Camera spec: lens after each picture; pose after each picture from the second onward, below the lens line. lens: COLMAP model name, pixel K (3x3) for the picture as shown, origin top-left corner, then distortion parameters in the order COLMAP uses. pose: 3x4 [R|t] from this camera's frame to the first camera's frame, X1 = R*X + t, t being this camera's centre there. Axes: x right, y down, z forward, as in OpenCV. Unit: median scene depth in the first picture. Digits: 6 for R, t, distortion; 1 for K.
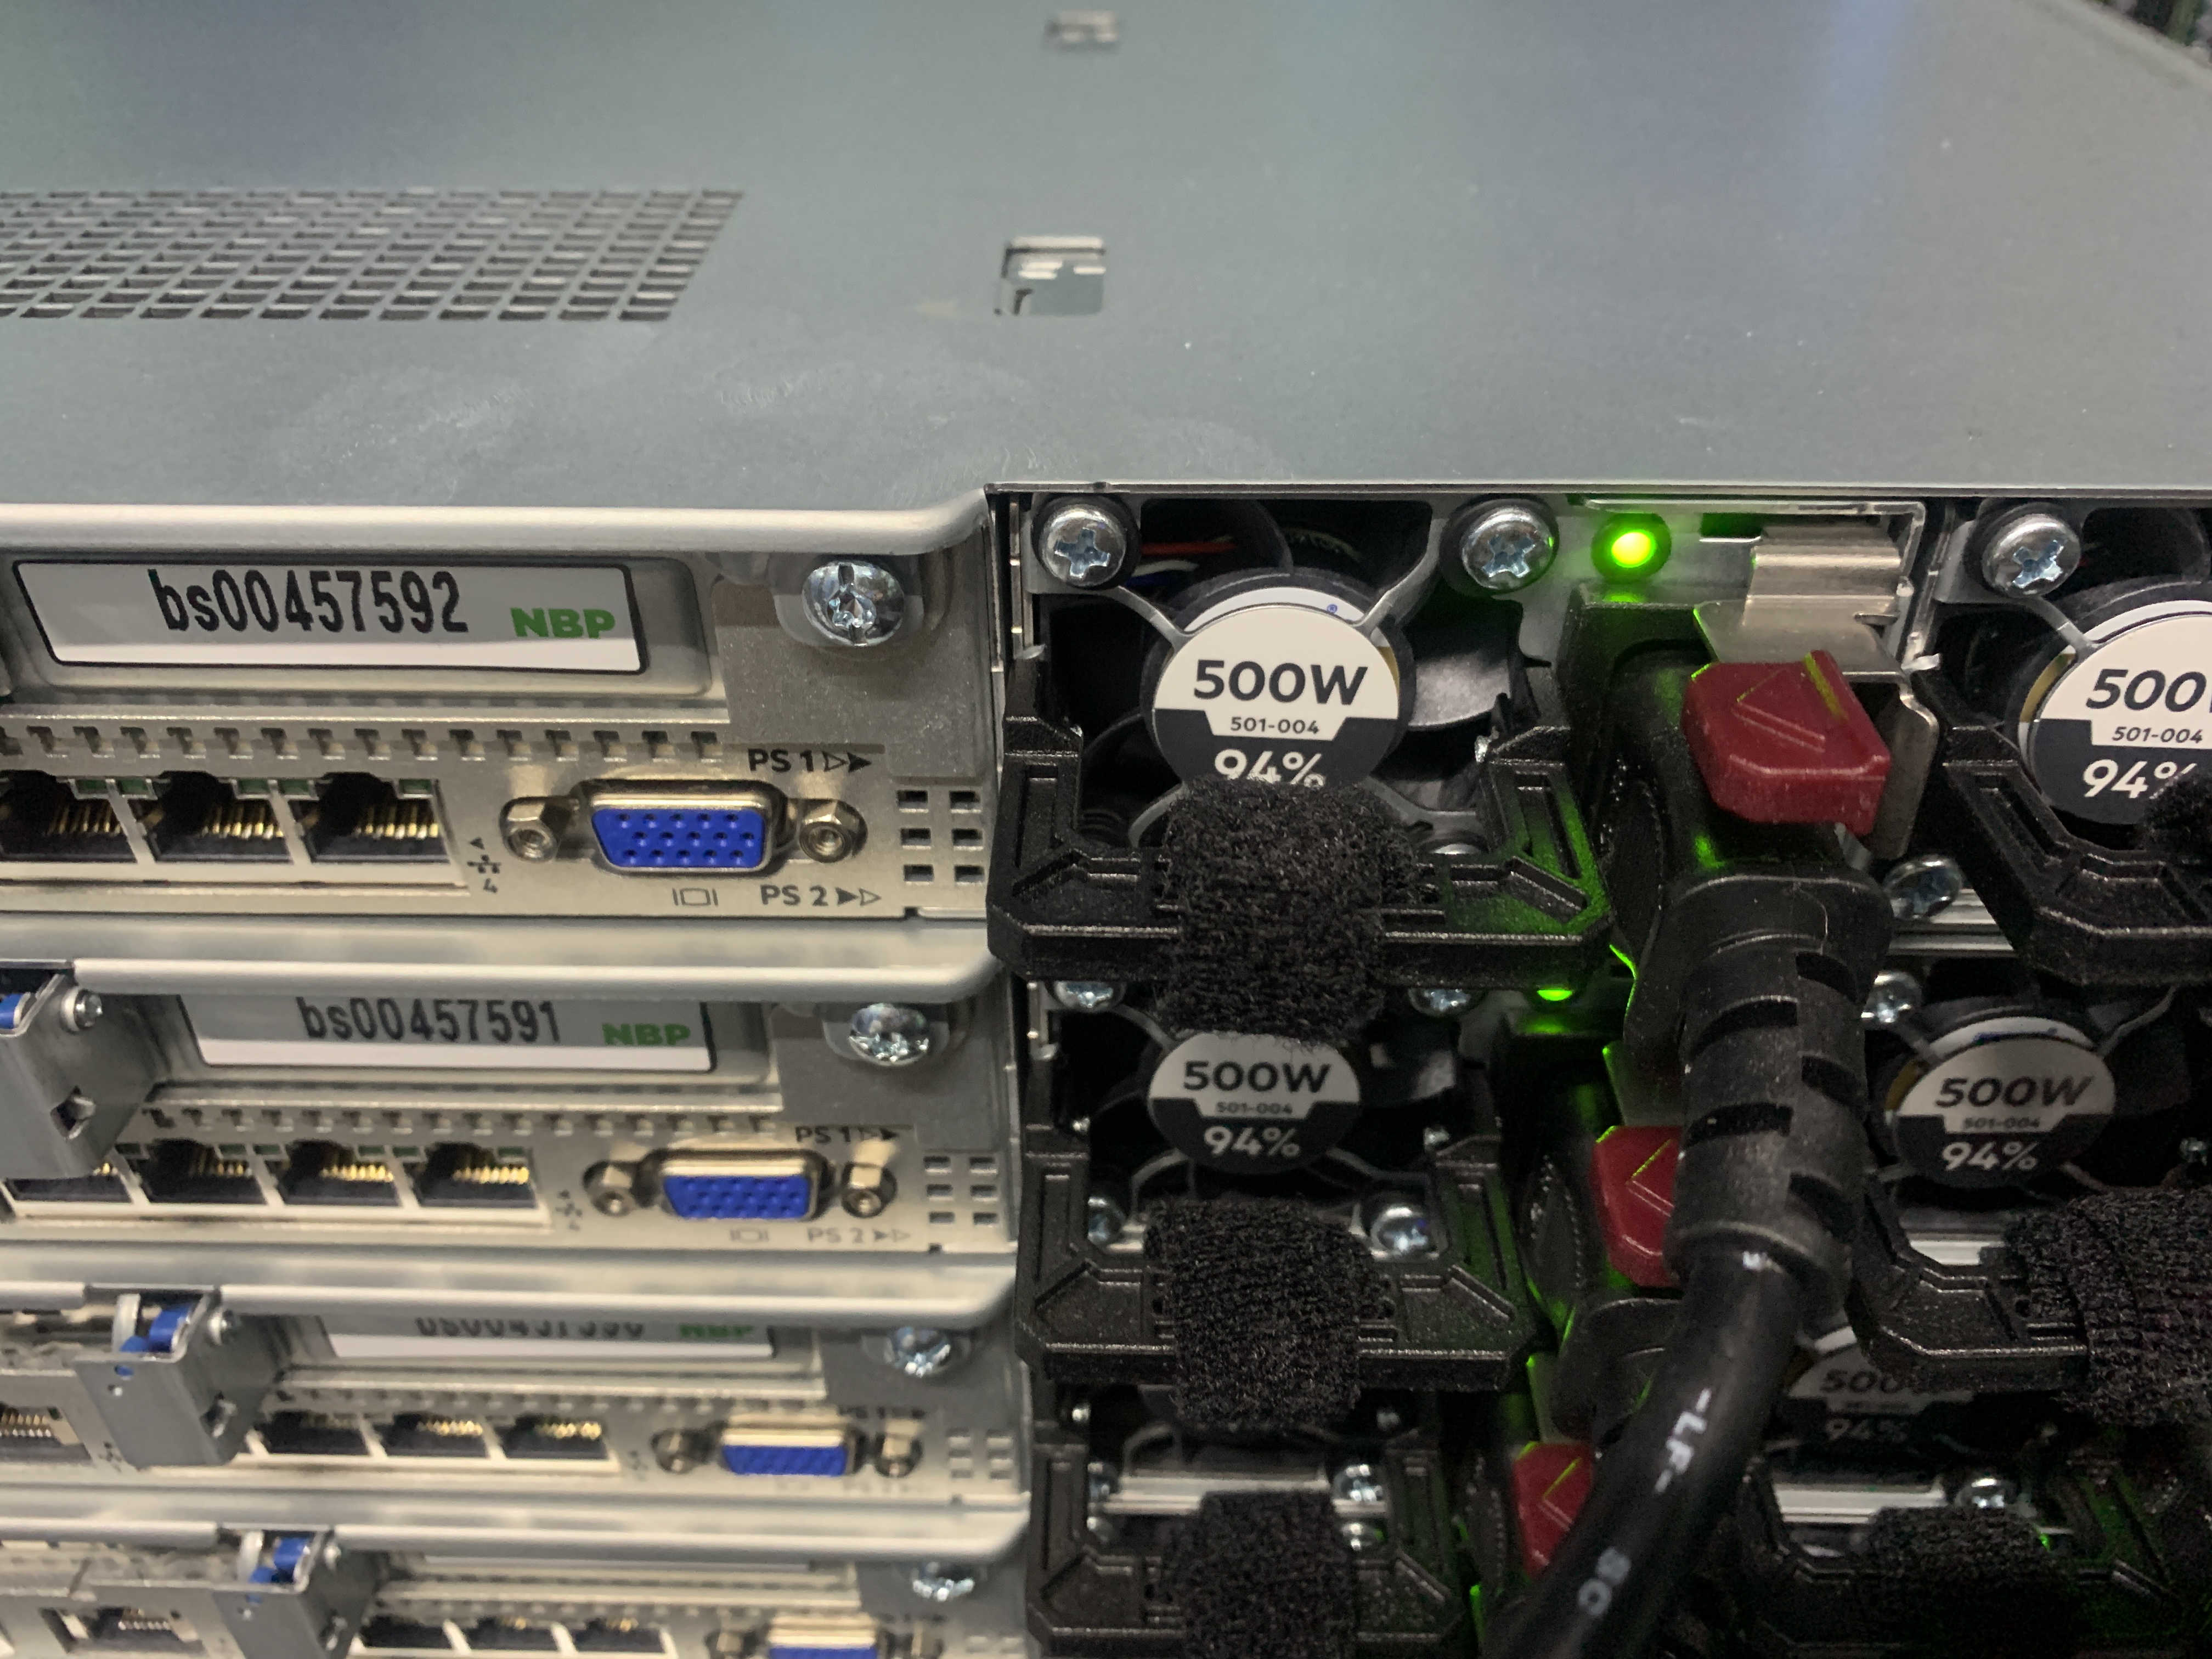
lens RADIAL K [[1735.2, 0, 1081.7], [0, 1735.2, 837.6], [0, 0, 1]] dist [-0.041908, 0.066611]
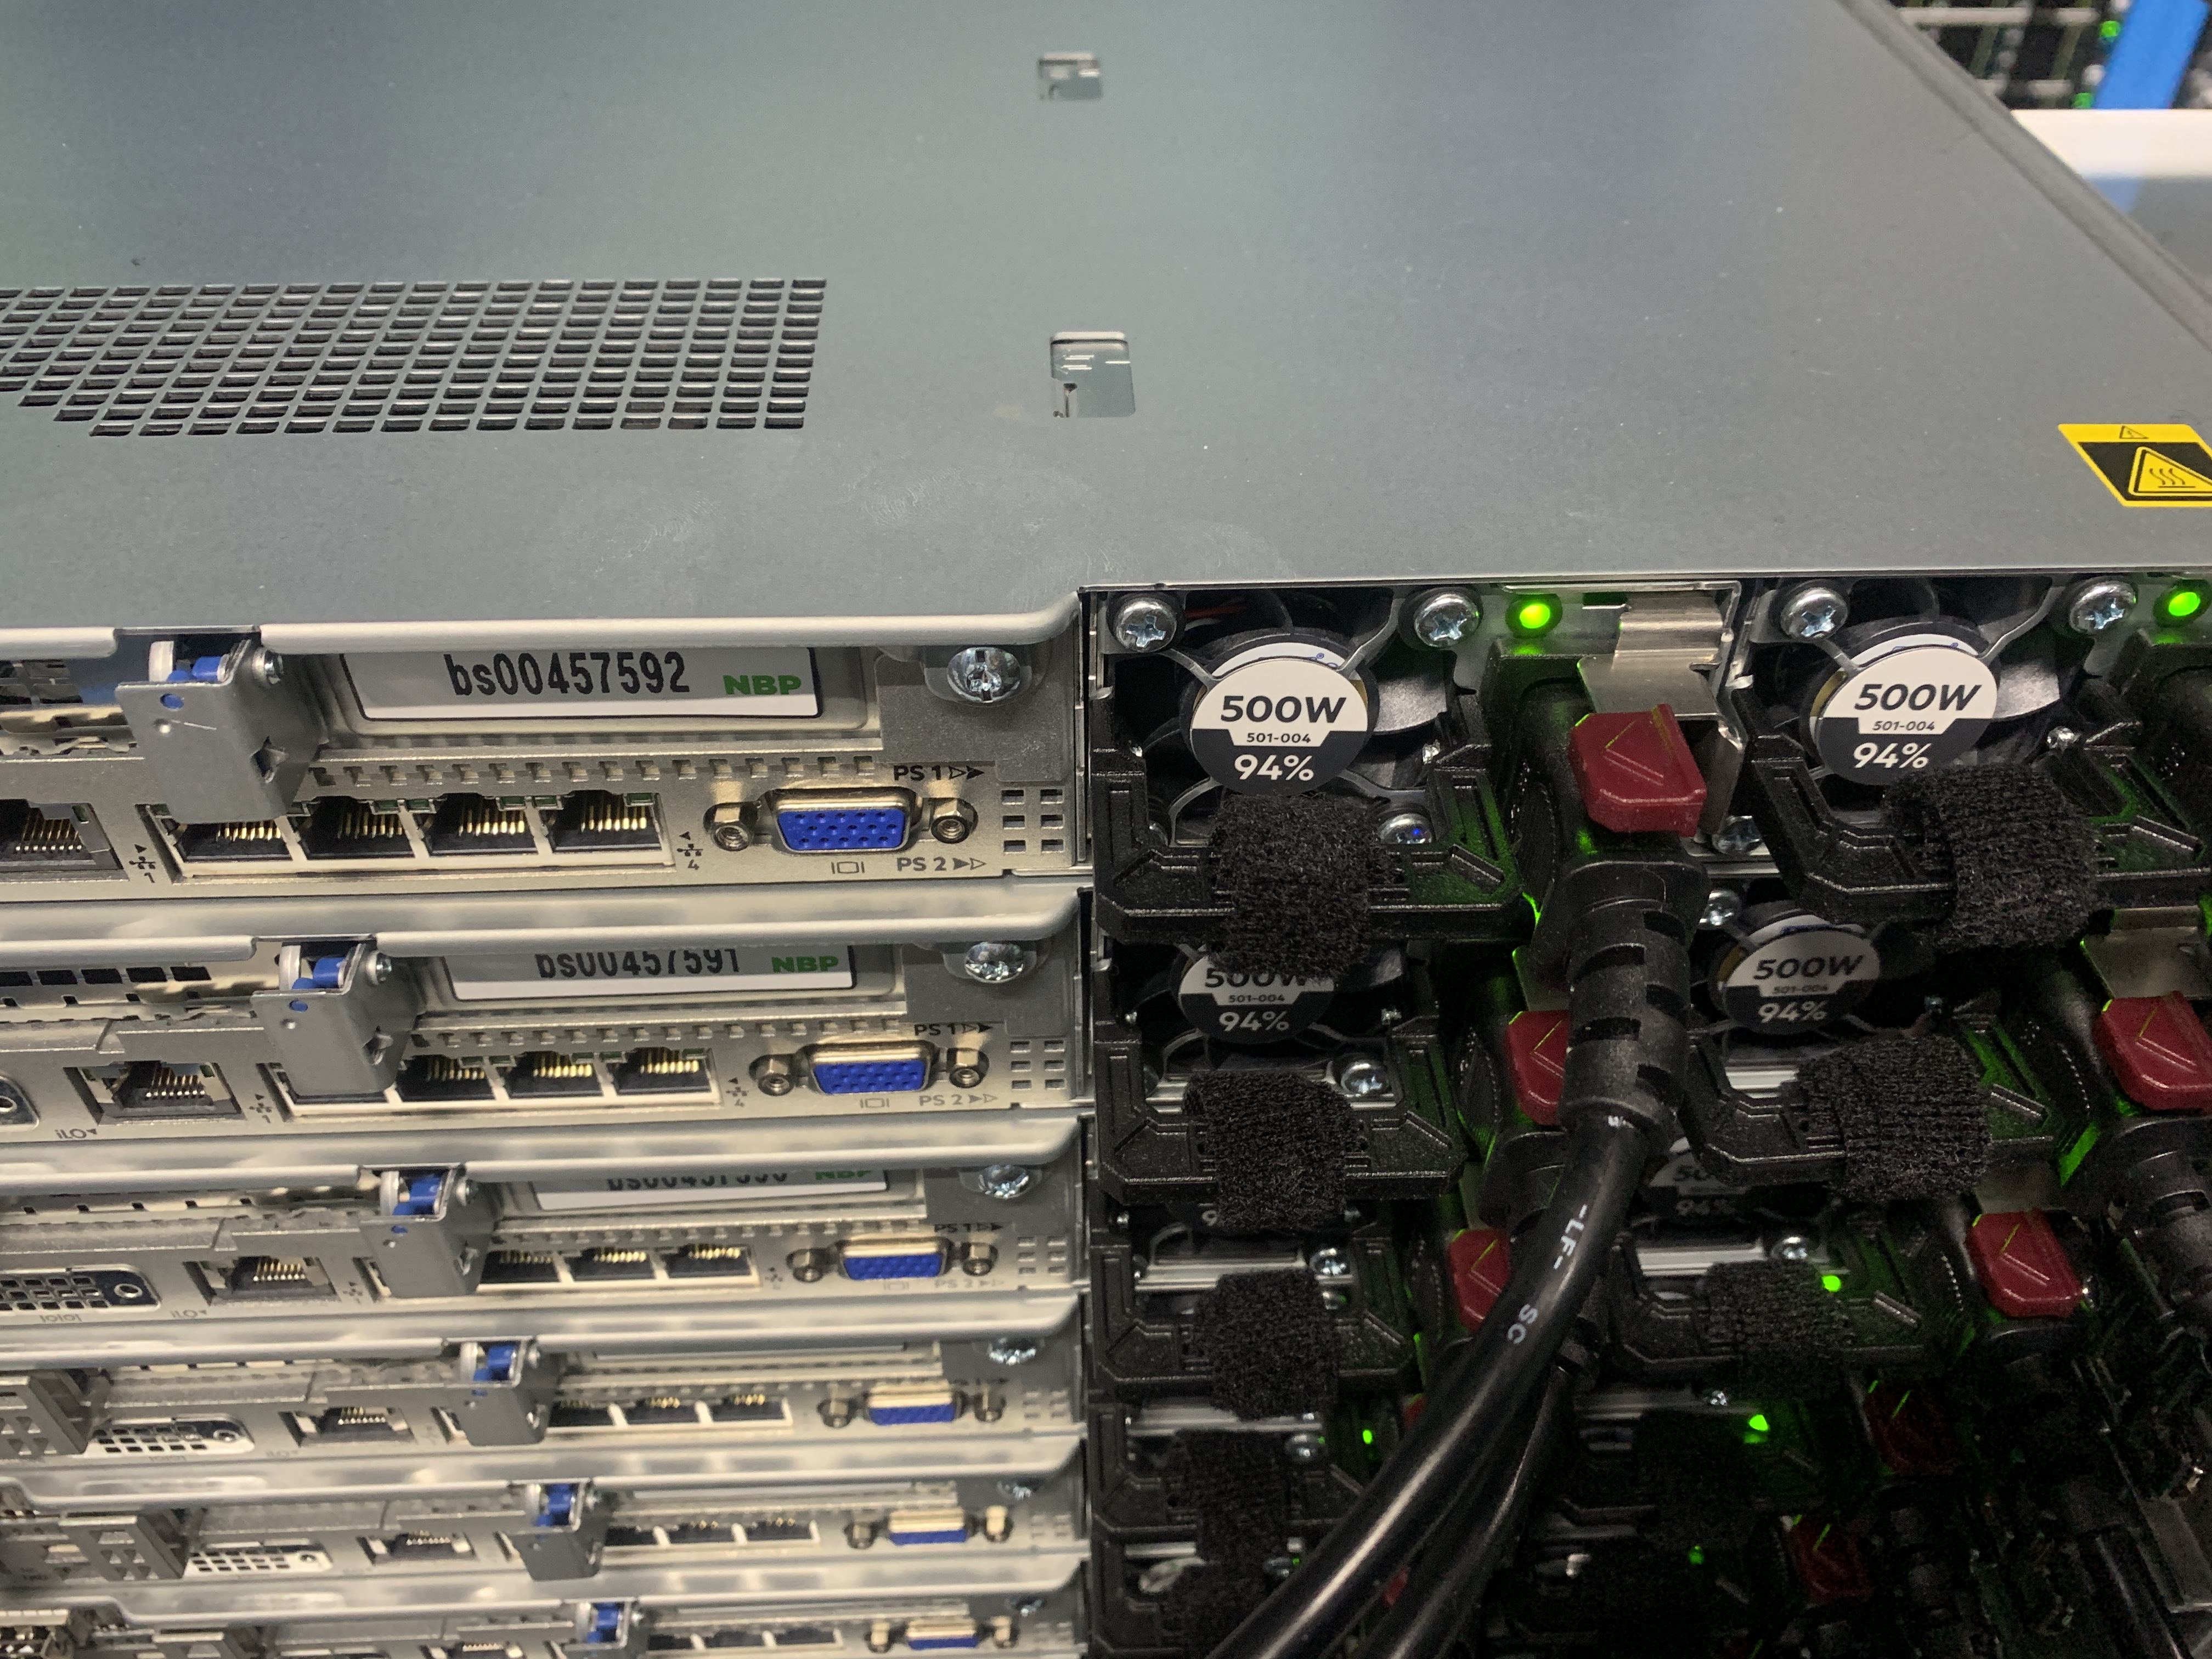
lens RADIAL K [[1709.6, 0, 1079.3], [0, 1709.6, 829.3], [0, 0, 1]] dist [0.067821, -0.154310]
pose [[0.997891, -0.036655, 0.053565, -0.113713], [0.030453, 0.993203, 0.112343, -0.139589], [-0.057319, -0.110475, 0.992225, -0.329980]]
